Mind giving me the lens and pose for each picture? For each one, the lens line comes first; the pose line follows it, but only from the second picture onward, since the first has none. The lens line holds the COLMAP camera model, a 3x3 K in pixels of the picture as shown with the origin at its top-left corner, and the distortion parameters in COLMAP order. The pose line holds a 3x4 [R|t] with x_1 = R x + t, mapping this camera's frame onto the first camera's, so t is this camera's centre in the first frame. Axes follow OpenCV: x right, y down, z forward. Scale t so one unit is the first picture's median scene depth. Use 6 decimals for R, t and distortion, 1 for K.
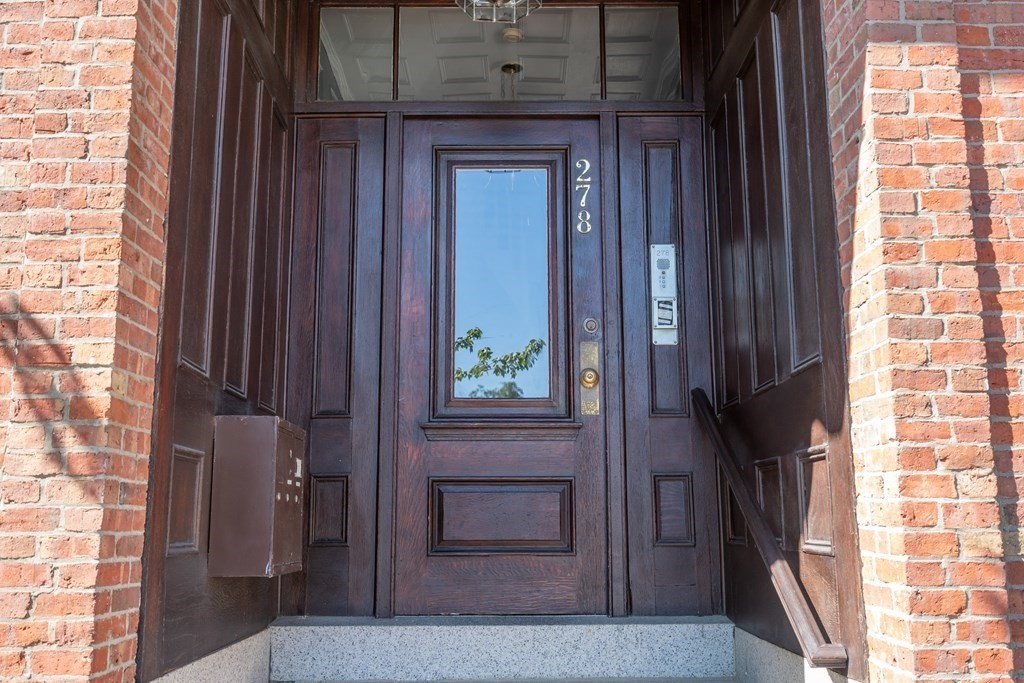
lens RADIAL K [[1016.0, 0, 512.0], [0, 1016.0, 341.5], [0, 0, 1]] dist [0.011161, -0.017859]
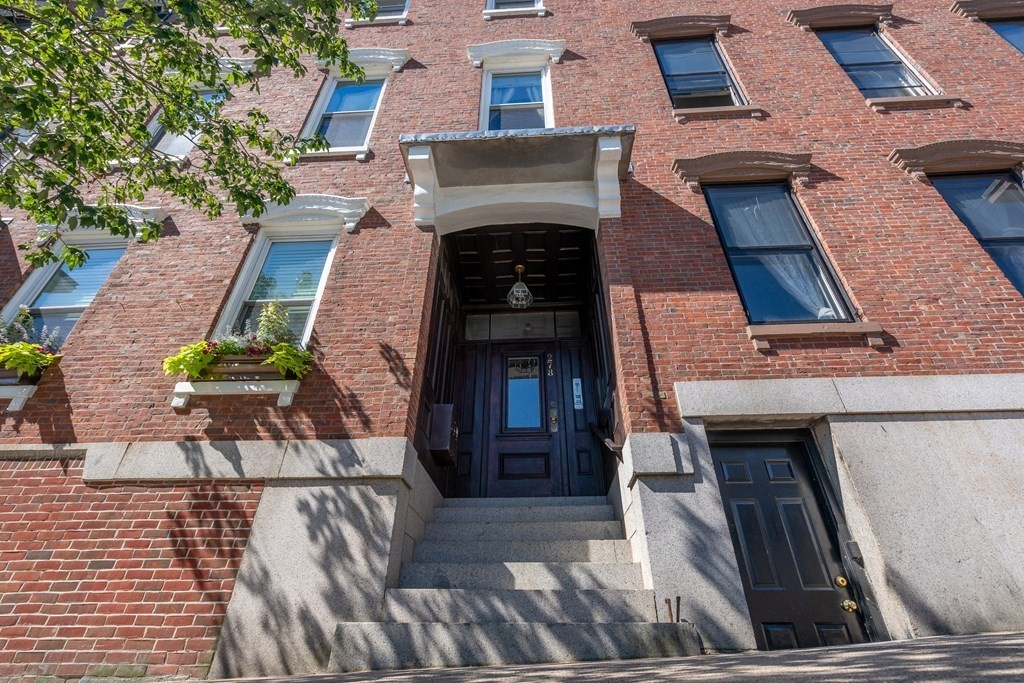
lens RADIAL K [[462.4, 0, 512.0], [0, 462.4, 341.5], [0, 0, 1]] dist [0.000489, -0.000219]
pose [[0.997691, -0.032030, -0.059891, 0.044112], [0.005503, 0.917038, -0.398763, 0.368678], [0.067695, 0.397512, 0.915096, -0.335536]]
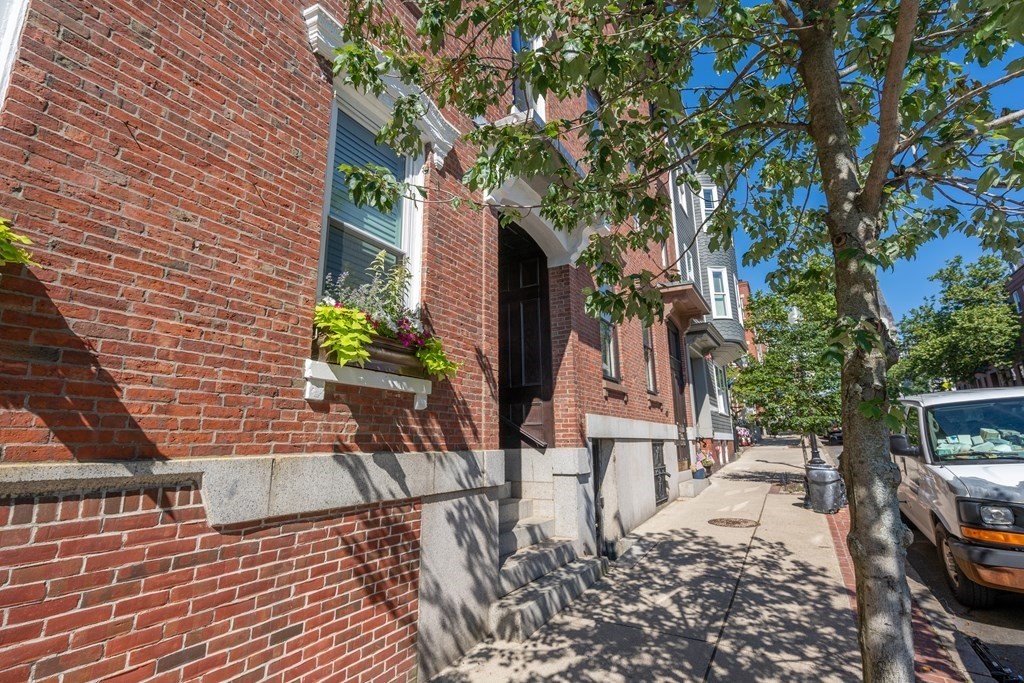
lens RADIAL K [[471.6, 0, 512.0], [0, 471.6, 341.5], [0, 0, 1]] dist [-0.002436, -0.000070]
pose [[0.518307, 0.175150, 0.837067, -1.119387], [-0.133706, 0.983362, -0.122971, 0.075453], [-0.844678, -0.048184, 0.533102, -0.046482]]
